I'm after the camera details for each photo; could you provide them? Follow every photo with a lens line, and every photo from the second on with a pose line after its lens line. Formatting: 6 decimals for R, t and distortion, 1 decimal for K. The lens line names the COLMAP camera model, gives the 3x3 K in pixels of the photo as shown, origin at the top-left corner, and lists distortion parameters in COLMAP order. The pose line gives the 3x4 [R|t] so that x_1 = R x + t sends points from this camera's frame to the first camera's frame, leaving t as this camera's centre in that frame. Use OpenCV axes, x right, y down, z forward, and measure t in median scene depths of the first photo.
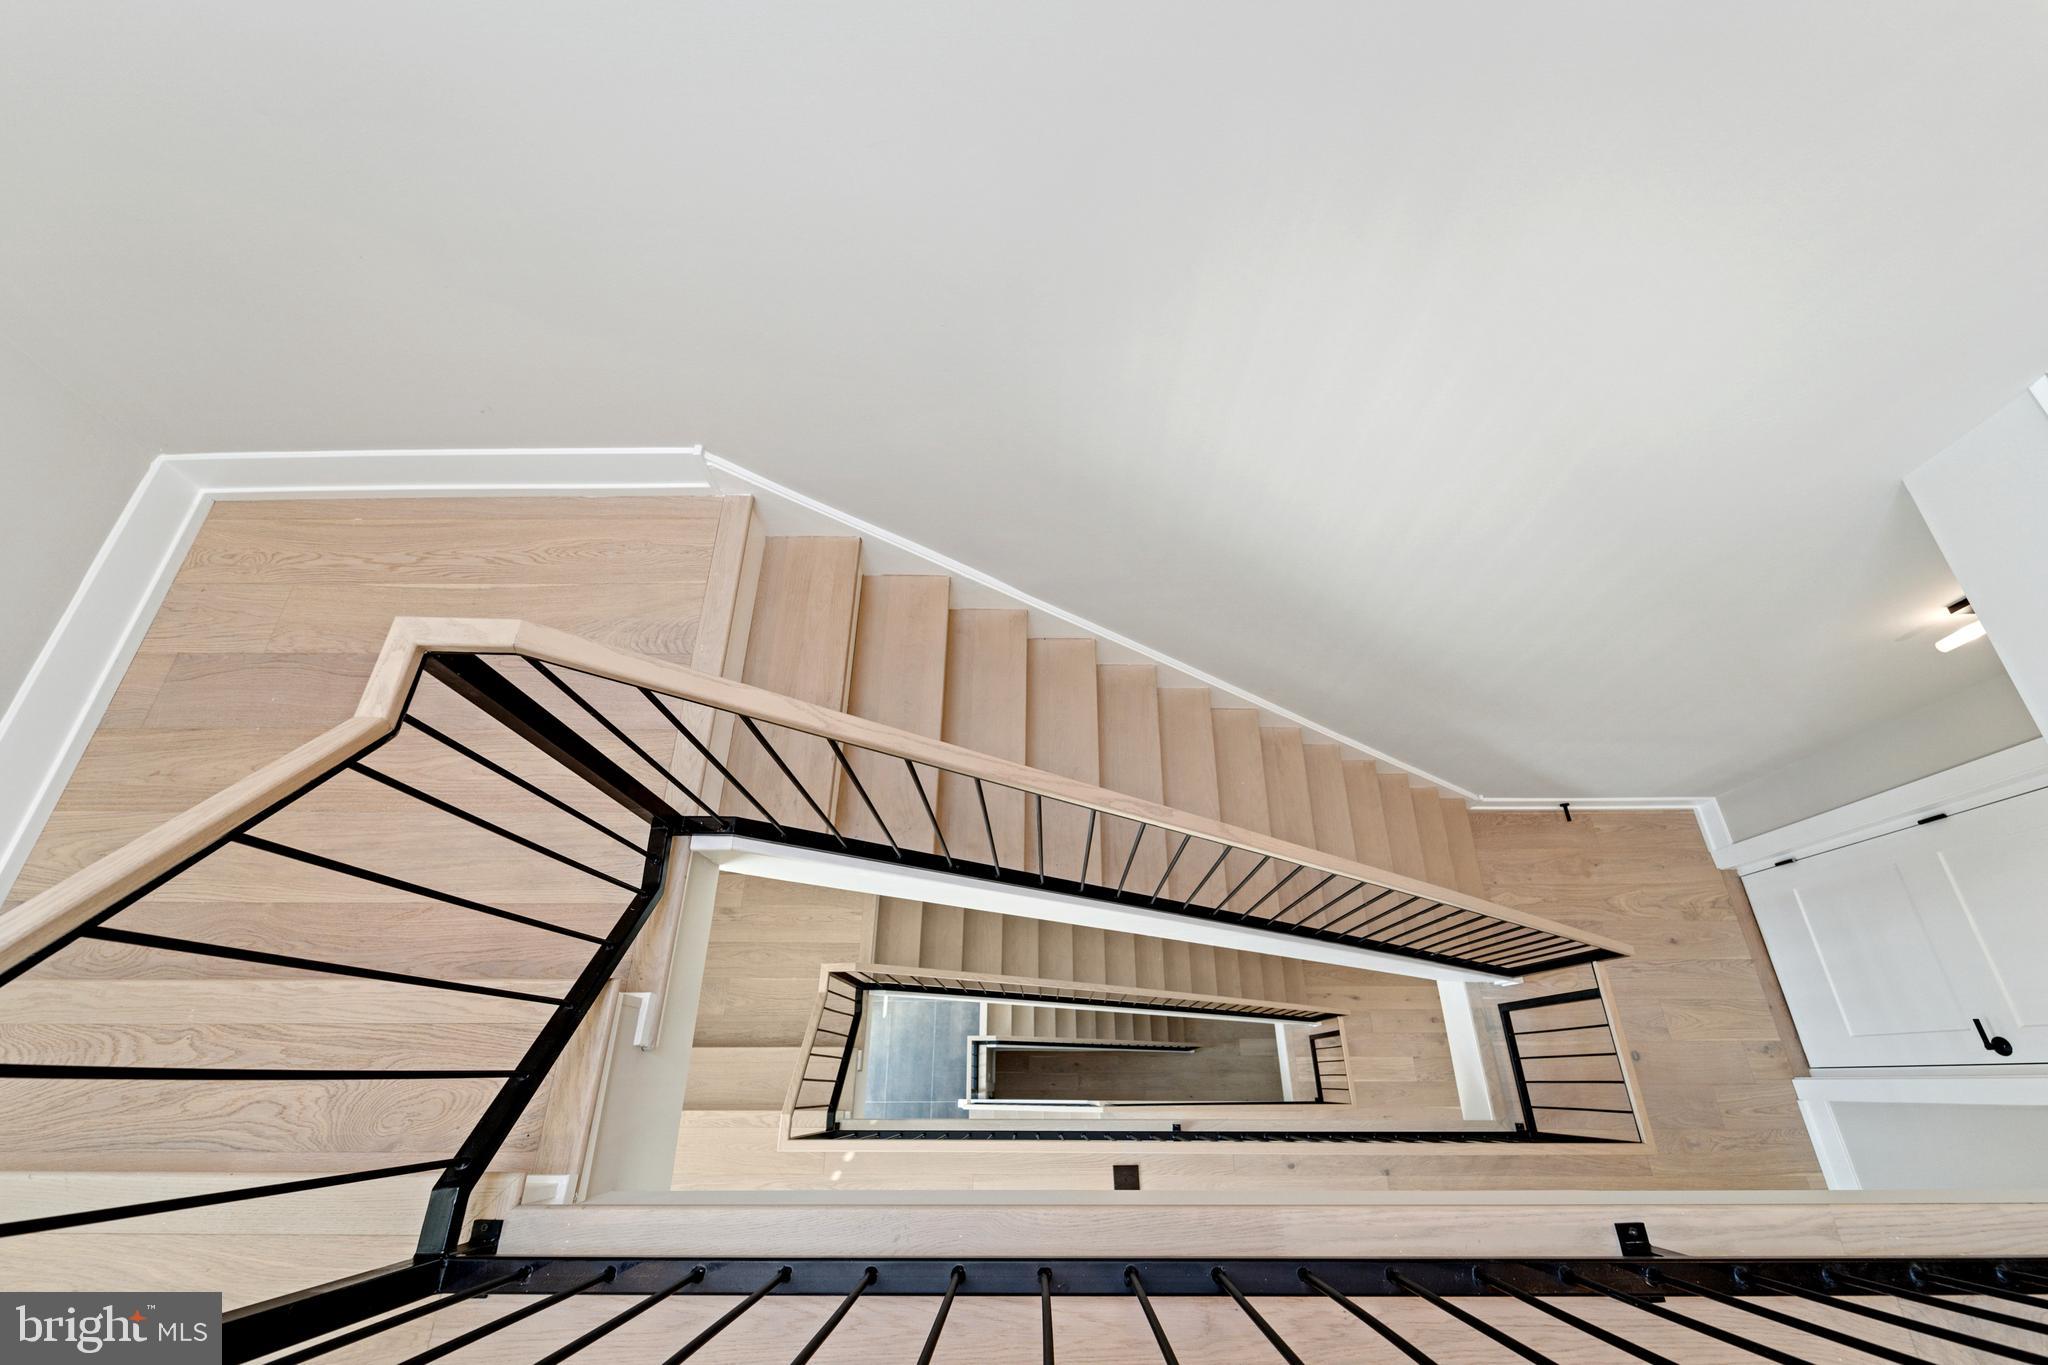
lens RADIAL K [[824.4, 0, 1024.0], [0, 824.4, 682.5], [0, 0, 1]] dist [0.000311, 0.000032]
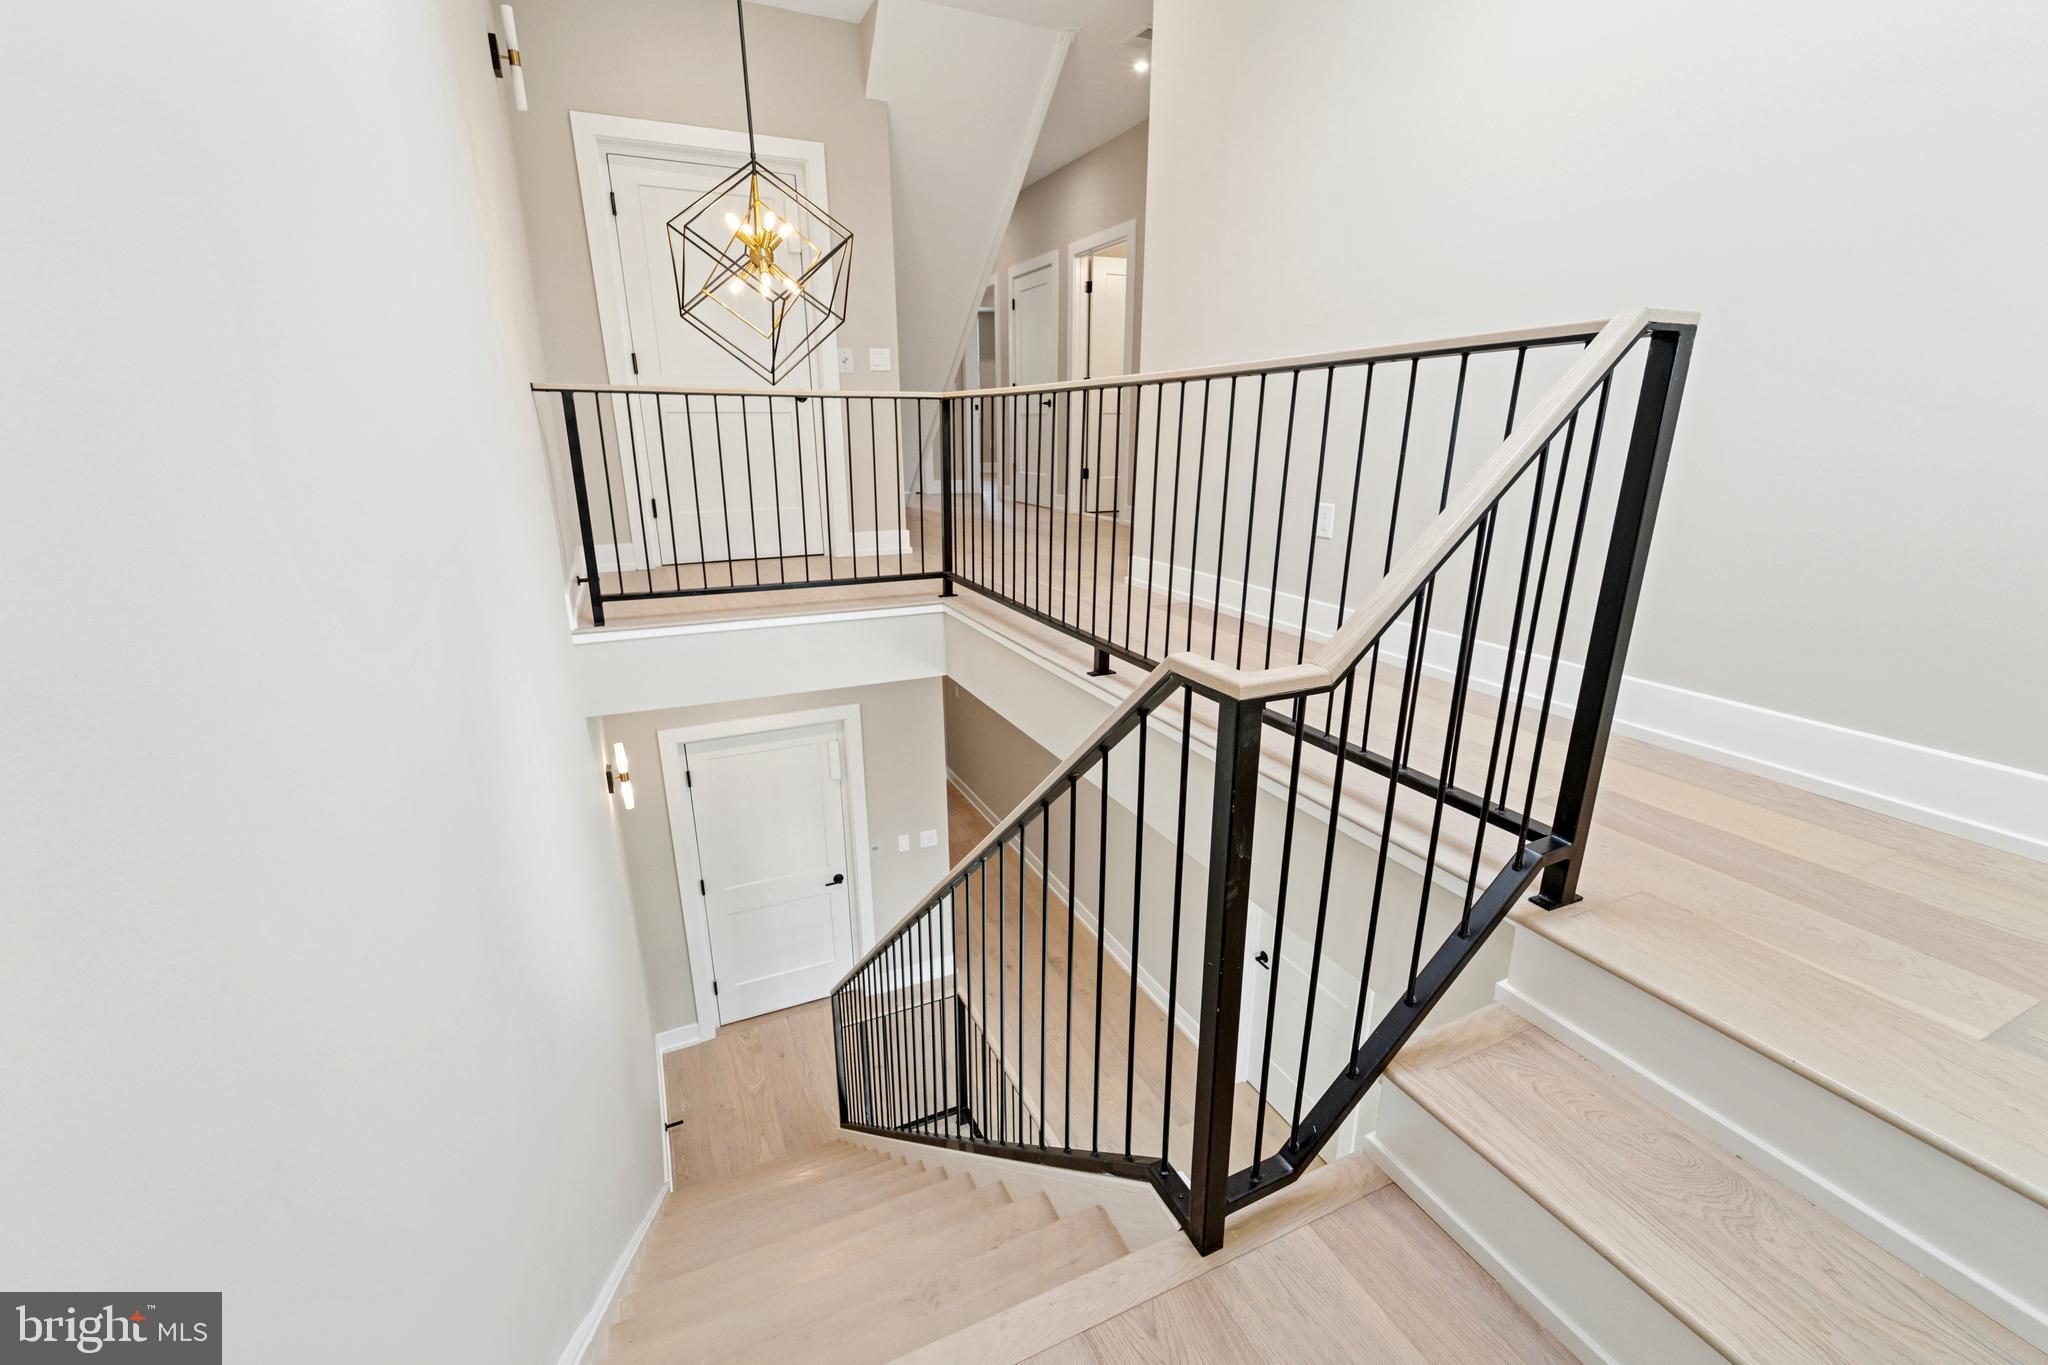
lens RADIAL K [[824.4, 0, 1024.0], [0, 824.4, 682.5], [0, 0, 1]] dist [0.000311, 0.000032]
pose [[-0.410288, -0.252809, 0.876214, -0.313039], [0.828707, 0.297703, 0.473937, -0.141912], [-0.380667, 0.920576, 0.087361, 0.217918]]
